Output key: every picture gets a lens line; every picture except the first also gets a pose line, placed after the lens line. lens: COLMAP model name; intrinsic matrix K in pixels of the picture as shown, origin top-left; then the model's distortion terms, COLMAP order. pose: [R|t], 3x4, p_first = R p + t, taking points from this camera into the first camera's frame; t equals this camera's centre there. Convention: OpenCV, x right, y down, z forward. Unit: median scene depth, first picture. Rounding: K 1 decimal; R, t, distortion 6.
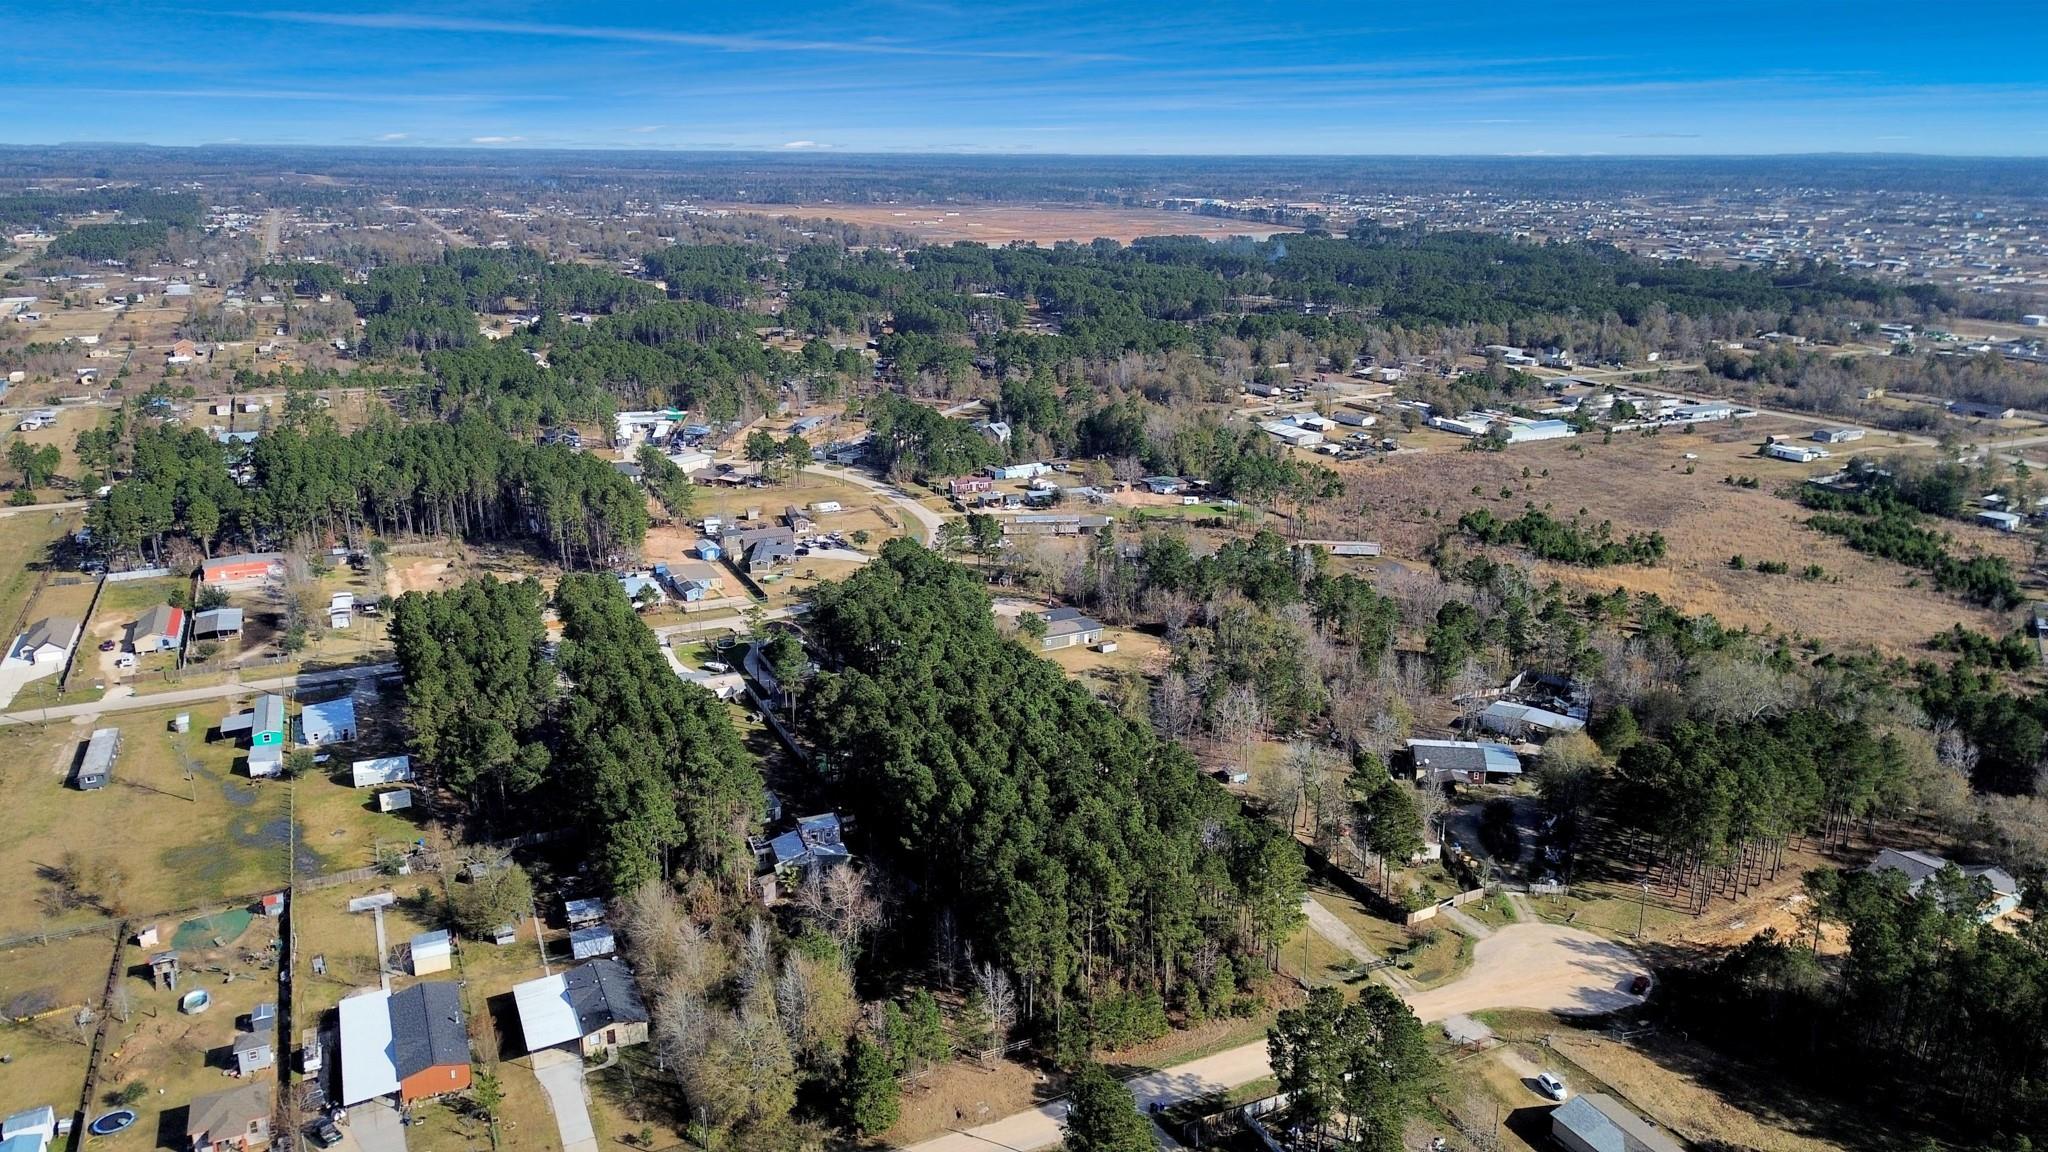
lens RADIAL K [[1441.0, 0, 1022.4], [0, 1441.0, 582.3], [0, 0, 1]] dist [0.075316, -0.072727]
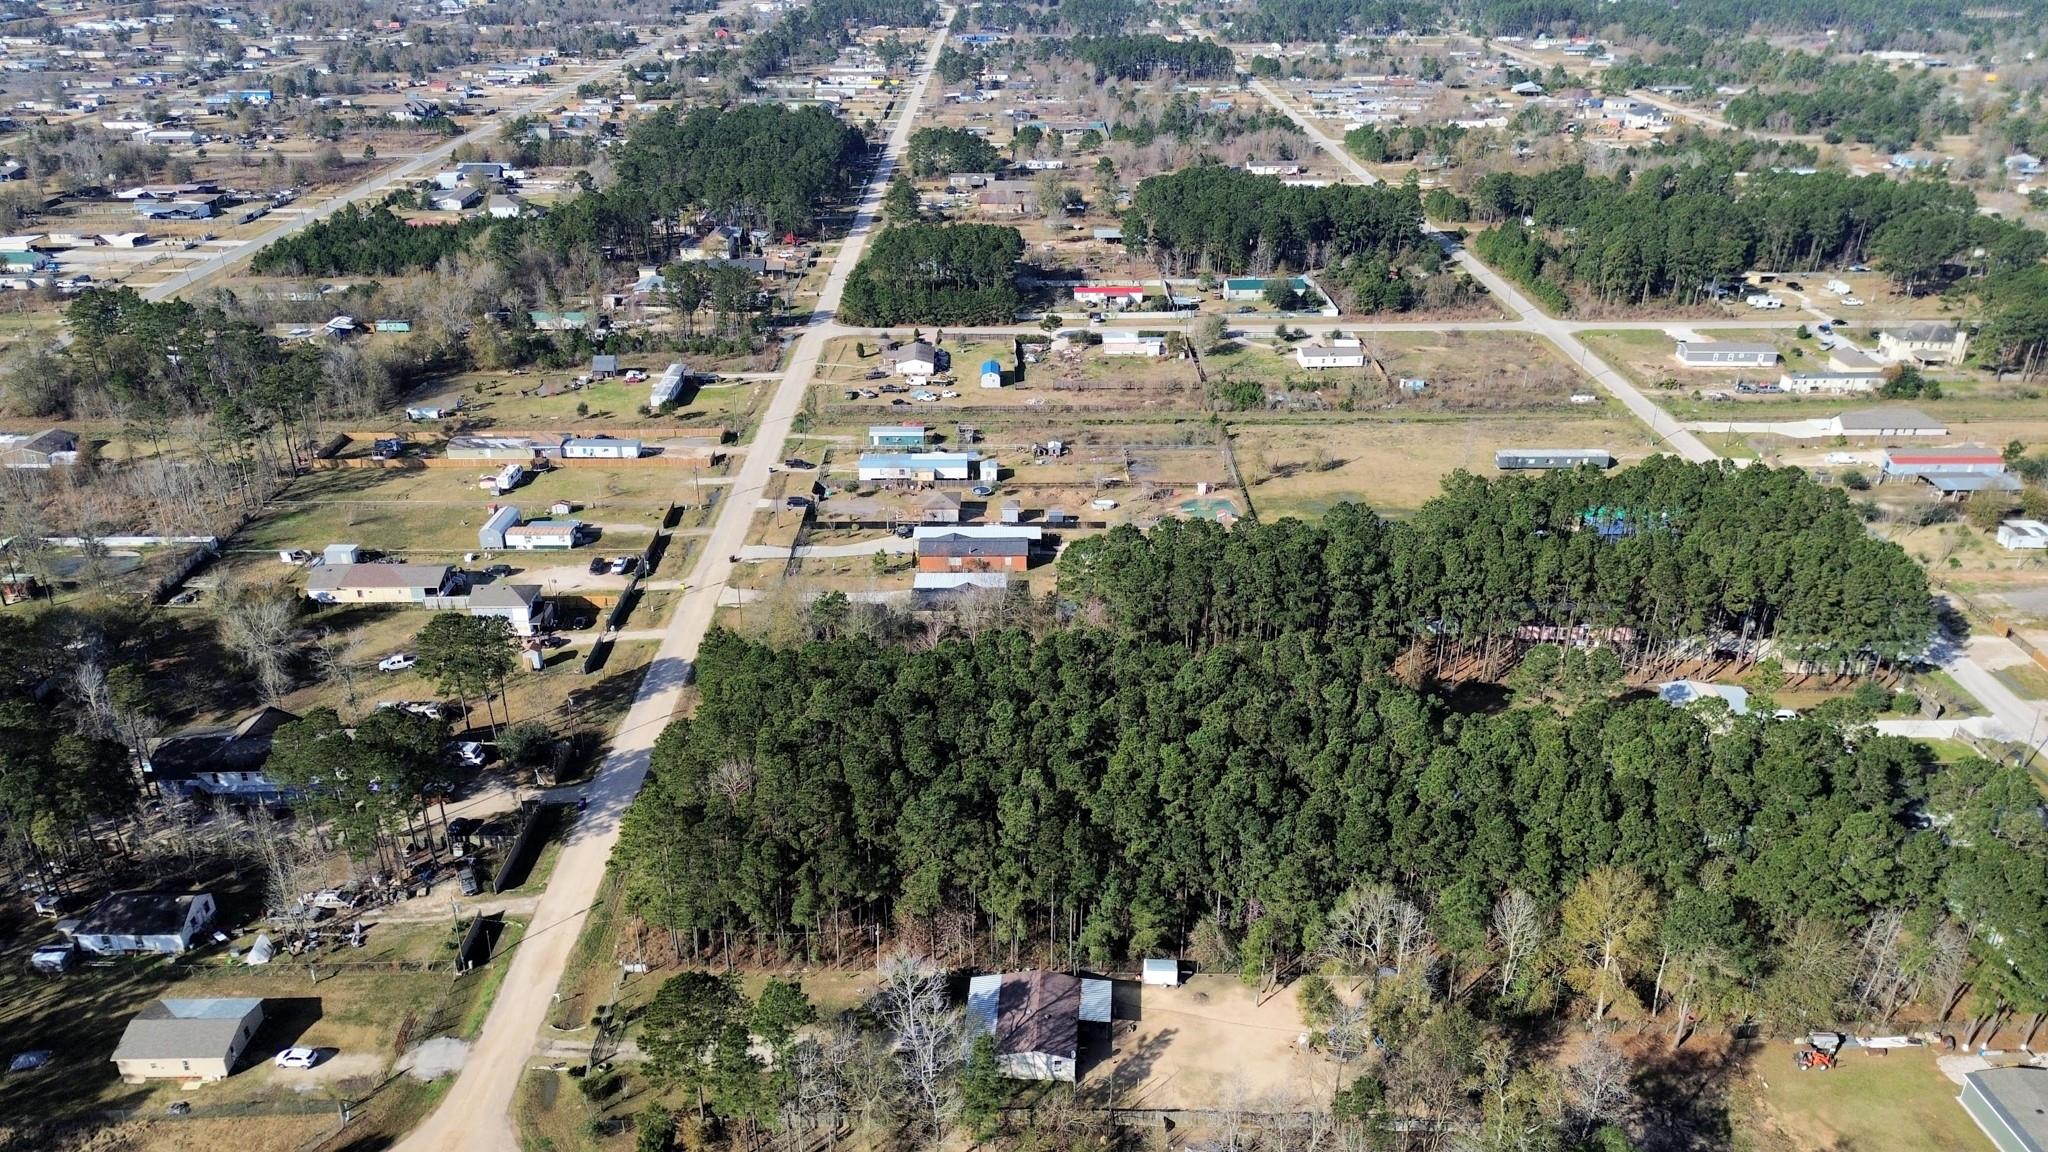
lens RADIAL K [[1419.2, 0, 1022.5], [0, 1419.2, 603.5], [0, 0, 1]] dist [0.069553, -0.060654]
pose [[-0.421124, 0.403893, -0.812111, 0.381868], [-0.264141, 0.801956, 0.535814, -0.214391], [0.867689, 0.440156, -0.231038, 0.726516]]
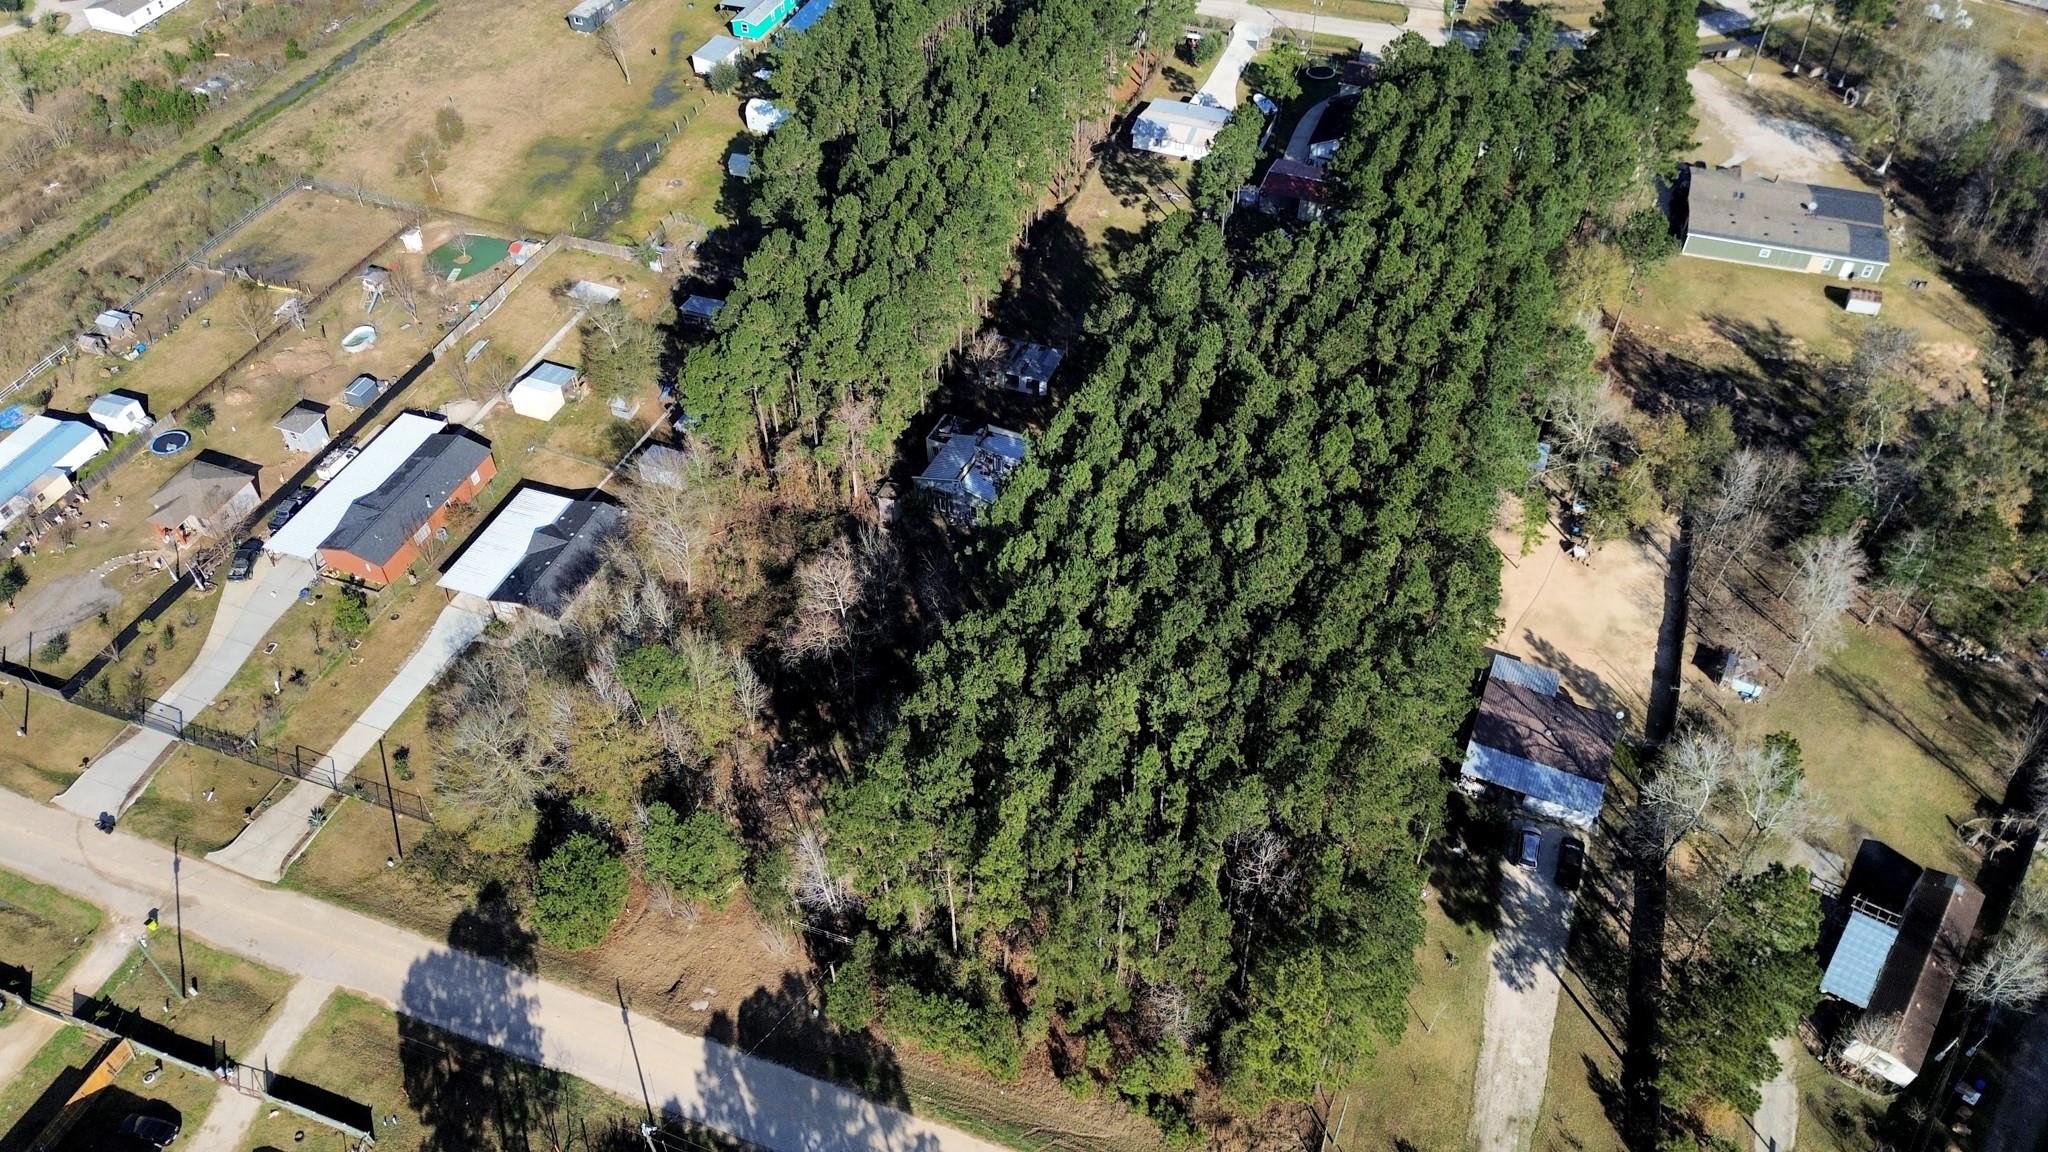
lens RADIAL K [[1419.2, 0, 1022.5], [0, 1419.2, 603.5], [0, 0, 1]] dist [0.069553, -0.060654]
pose [[0.698136, 0.515769, -0.496576, 0.158311], [-0.199886, 0.806407, 0.556555, -0.099054], [0.687497, -0.289293, 0.666077, 0.348685]]
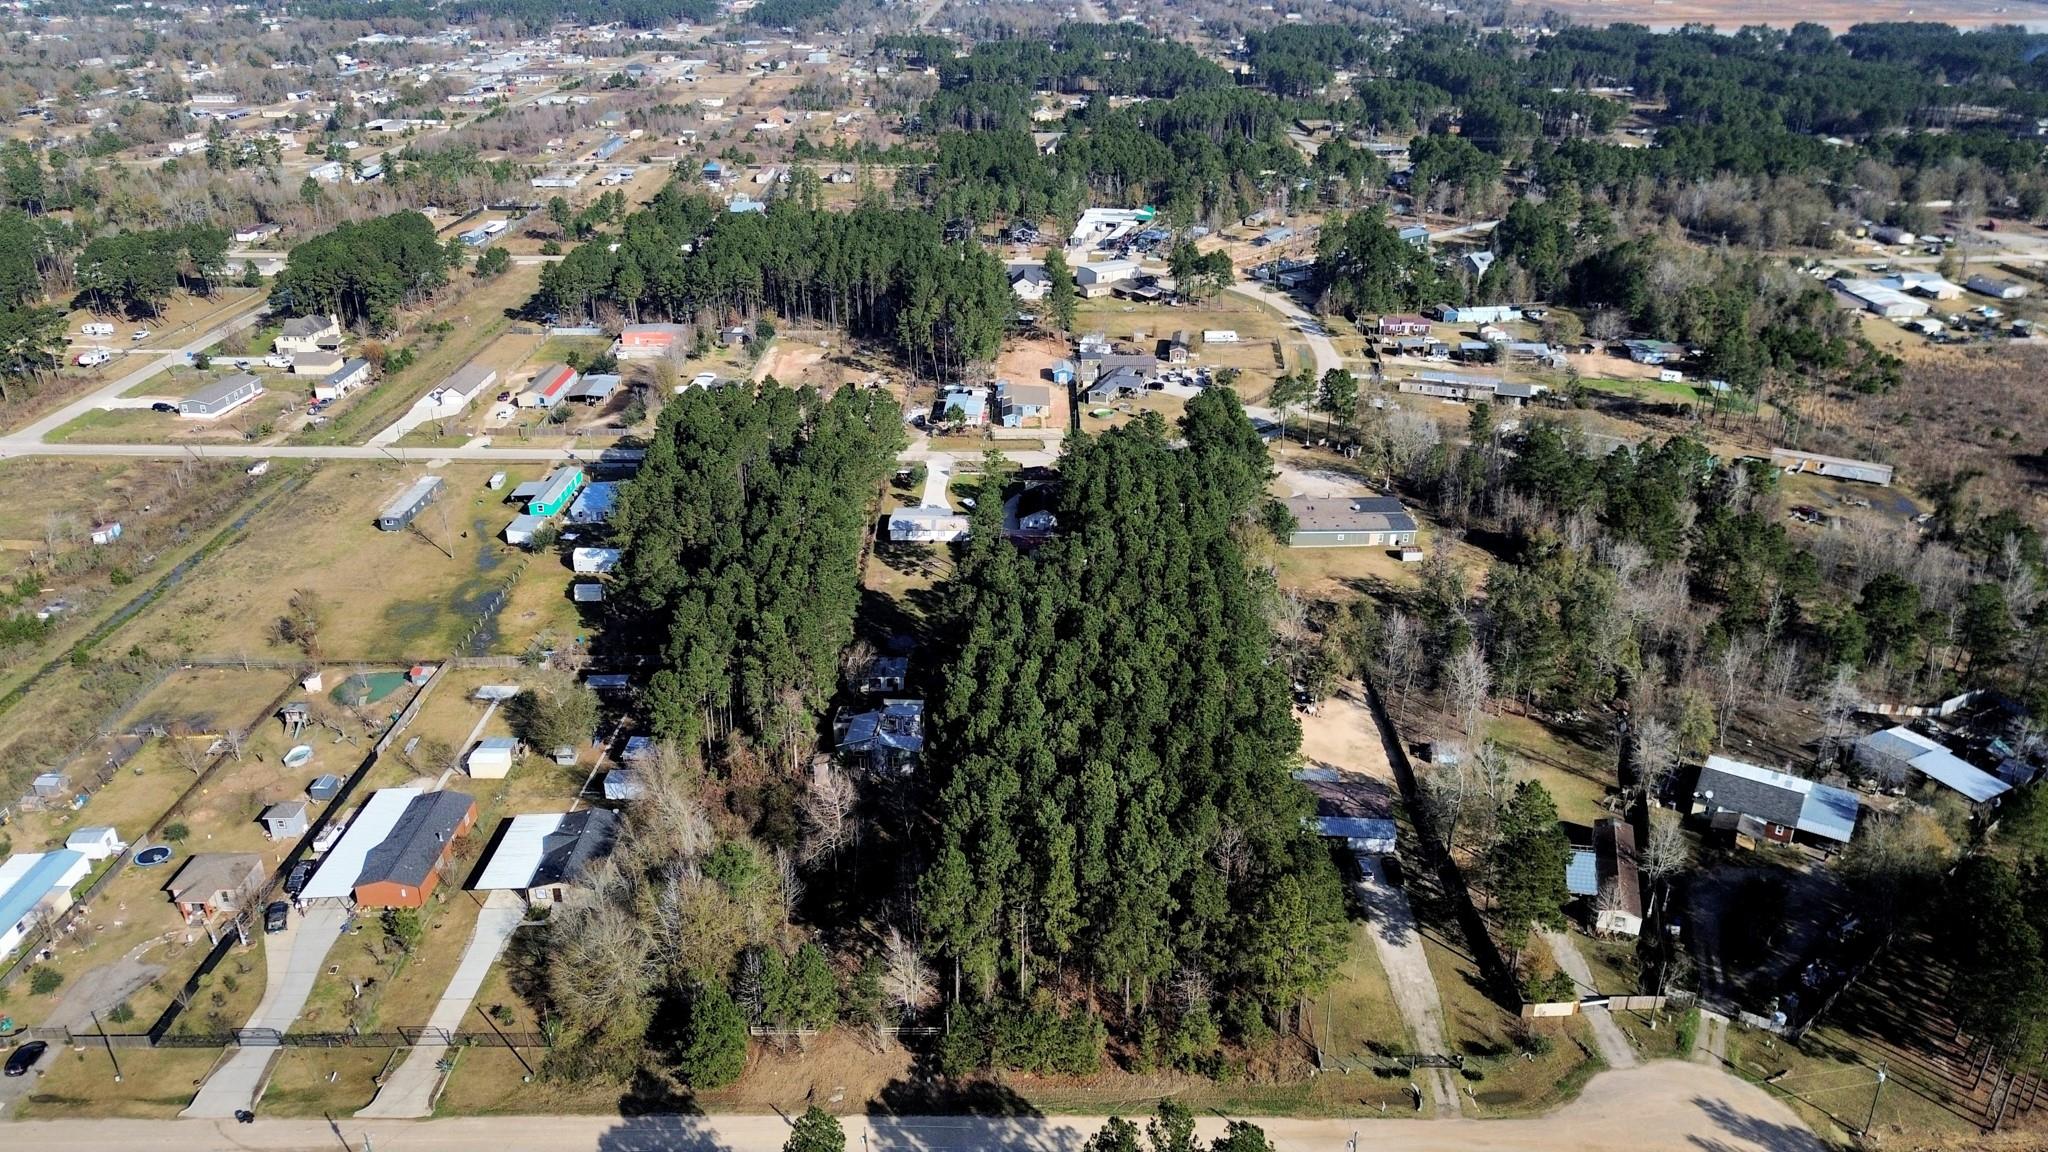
lens RADIAL K [[1441.0, 0, 1022.4], [0, 1441.0, 582.3], [0, 0, 1]] dist [0.075316, -0.072727]
pose [[0.900799, 0.179377, -0.395456, 0.177070], [-0.122656, 0.978714, 0.164543, -0.045004], [0.416553, -0.099715, 0.903626, 0.146693]]
